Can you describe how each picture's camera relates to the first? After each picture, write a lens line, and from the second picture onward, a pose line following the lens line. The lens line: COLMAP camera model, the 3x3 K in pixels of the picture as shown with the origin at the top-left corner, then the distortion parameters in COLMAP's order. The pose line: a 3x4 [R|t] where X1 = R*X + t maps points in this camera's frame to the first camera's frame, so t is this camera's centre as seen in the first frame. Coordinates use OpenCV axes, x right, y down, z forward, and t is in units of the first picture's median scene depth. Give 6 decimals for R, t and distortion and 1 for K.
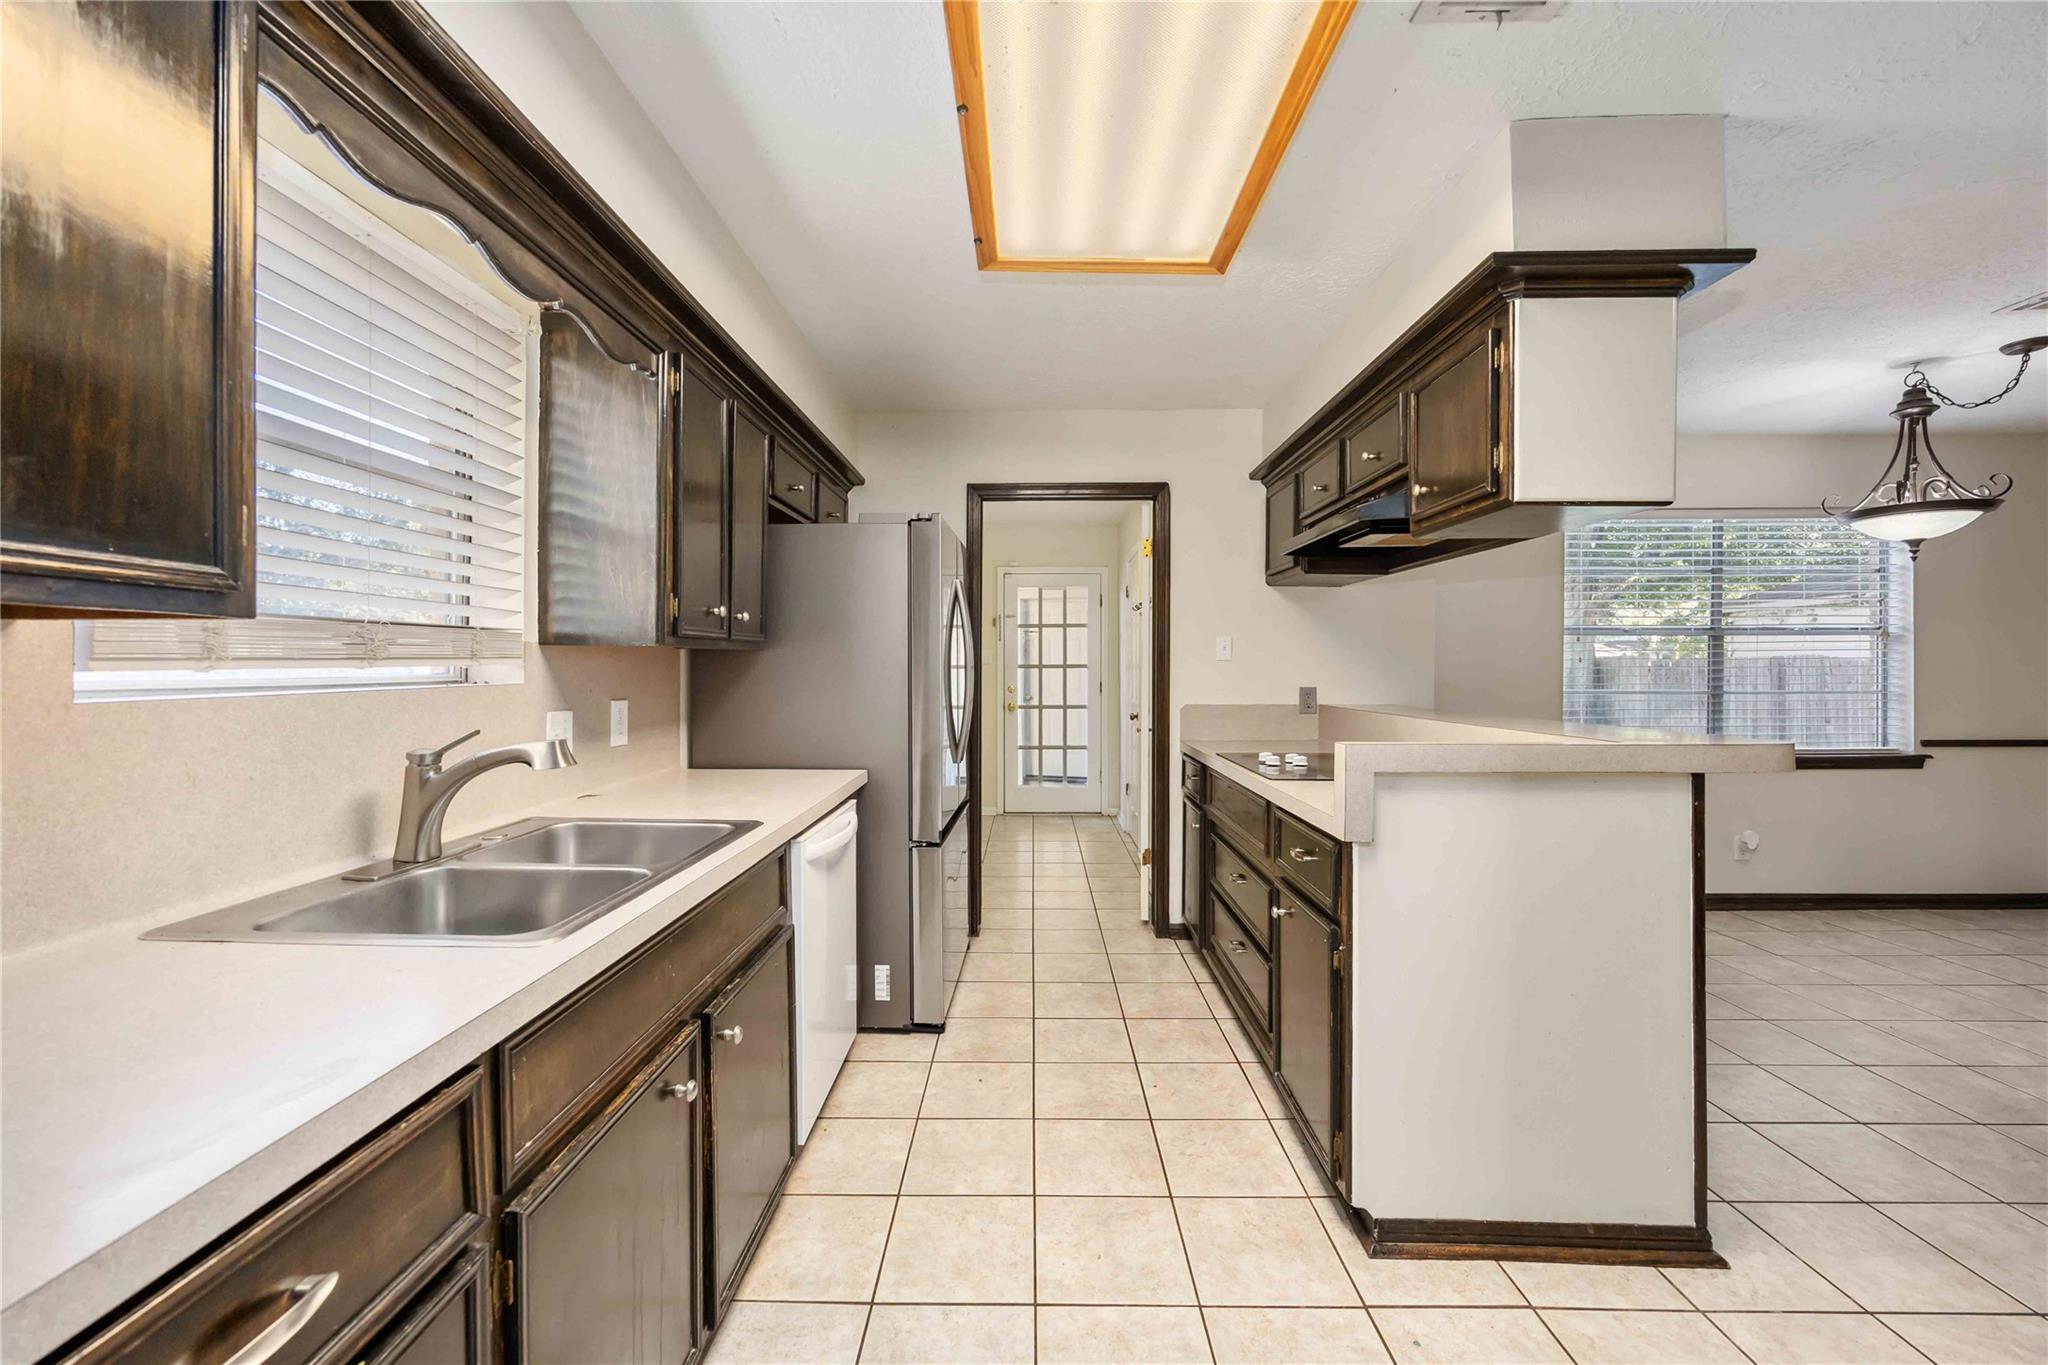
lens RADIAL K [[787.4, 0, 1018.0], [0, 787.4, 669.7], [0, 0, 1]] dist [0.000166, 0.000035]
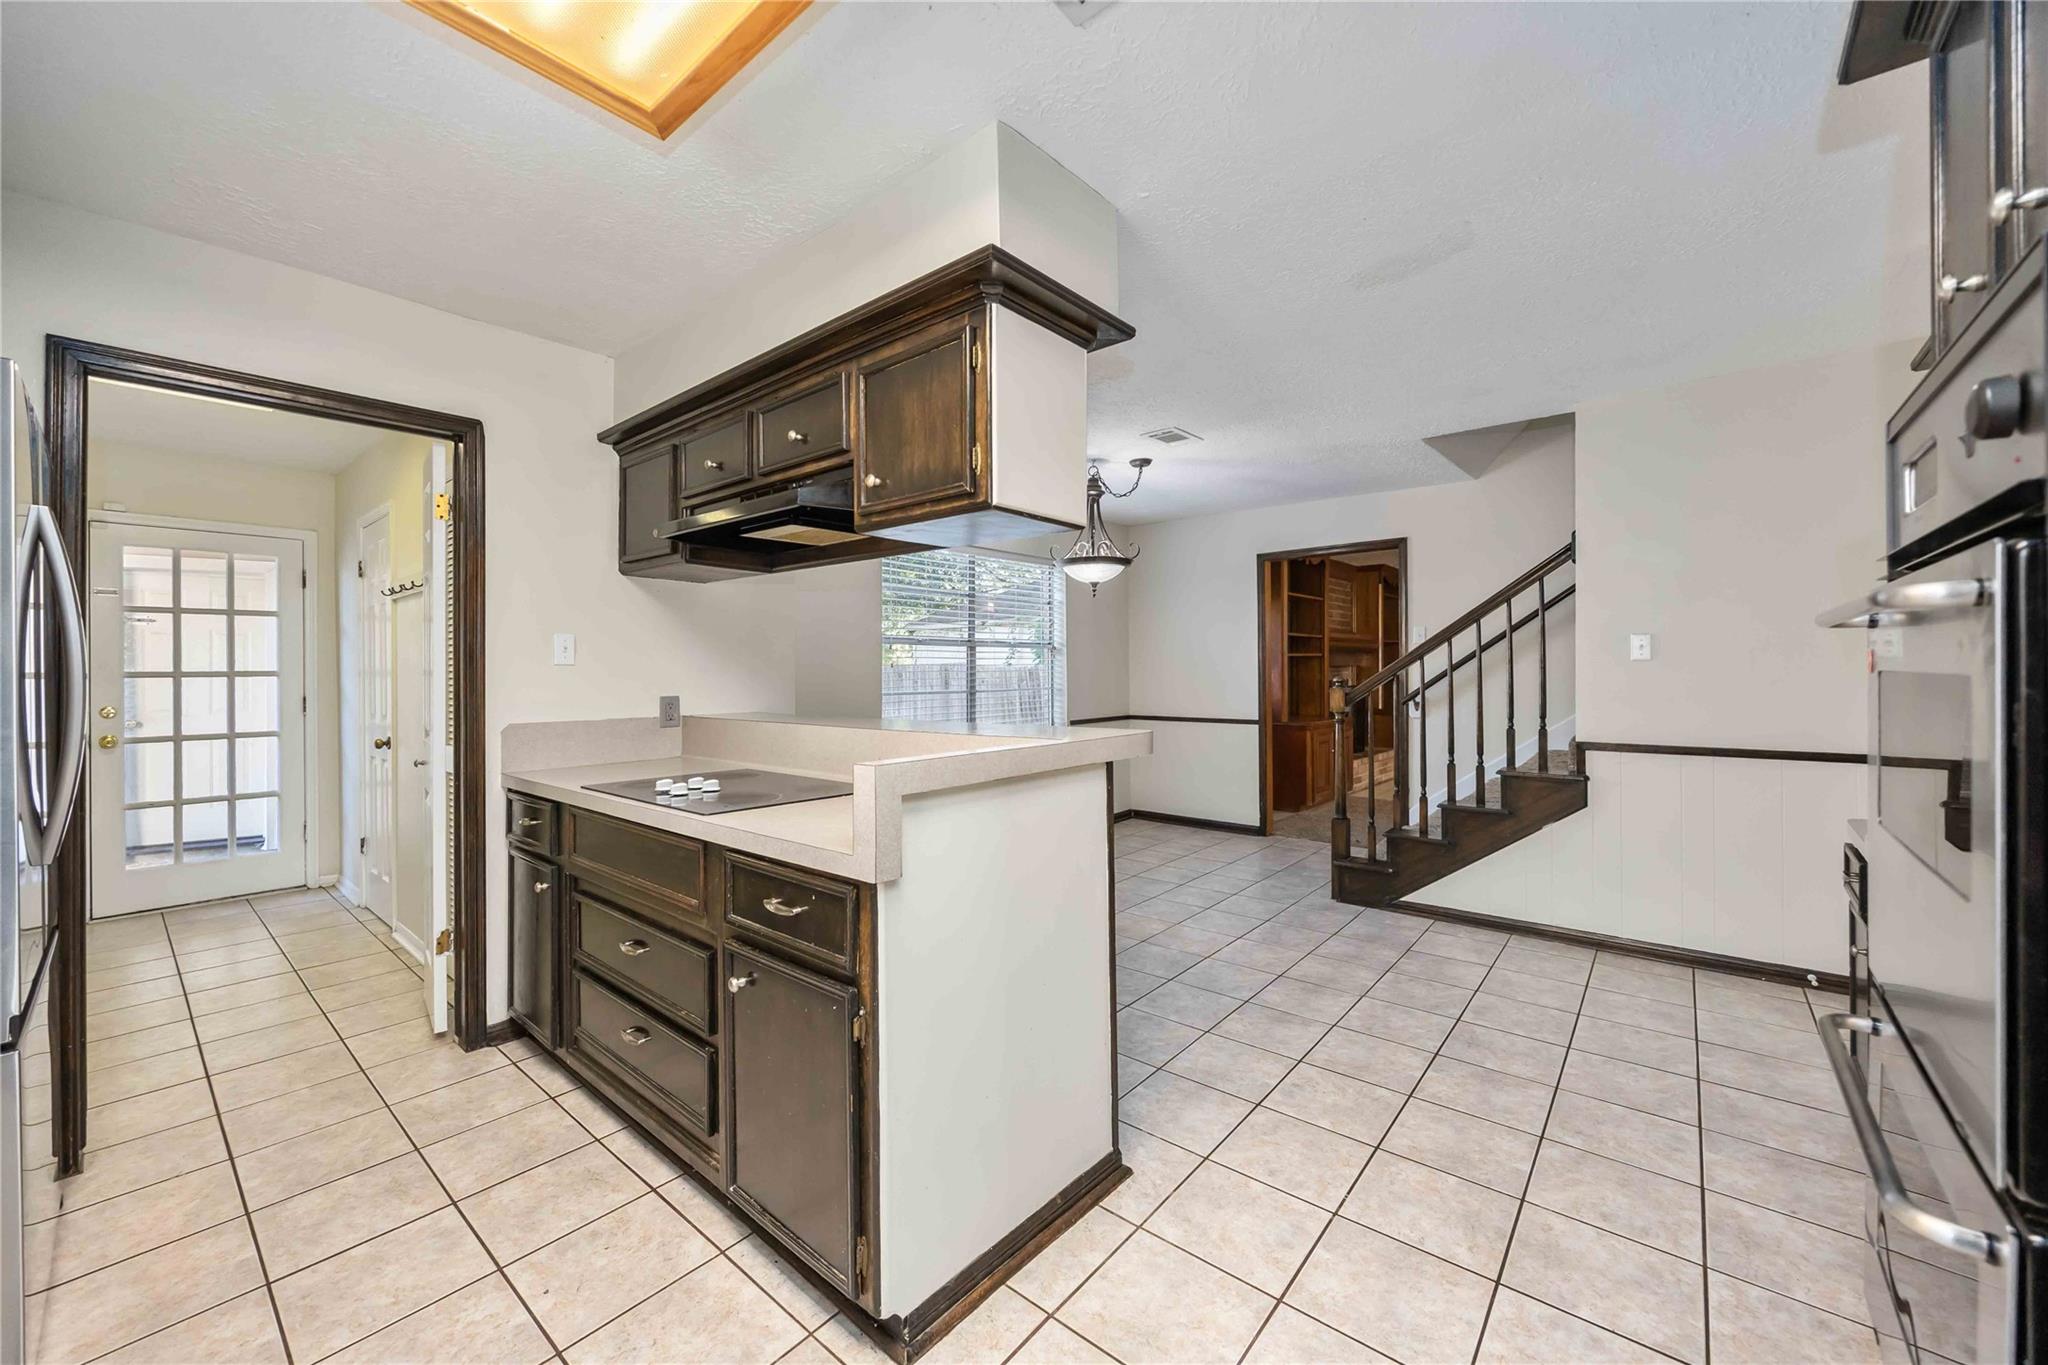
lens RADIAL K [[787.4, 0, 1018.0], [0, 787.4, 669.7], [0, 0, 1]] dist [0.000166, 0.000035]
pose [[0.640246, -0.002906, 0.768164, -0.063536], [0.008657, 0.999957, -0.003432, -0.000485], [-0.768121, 0.008847, 0.640244, 0.185892]]
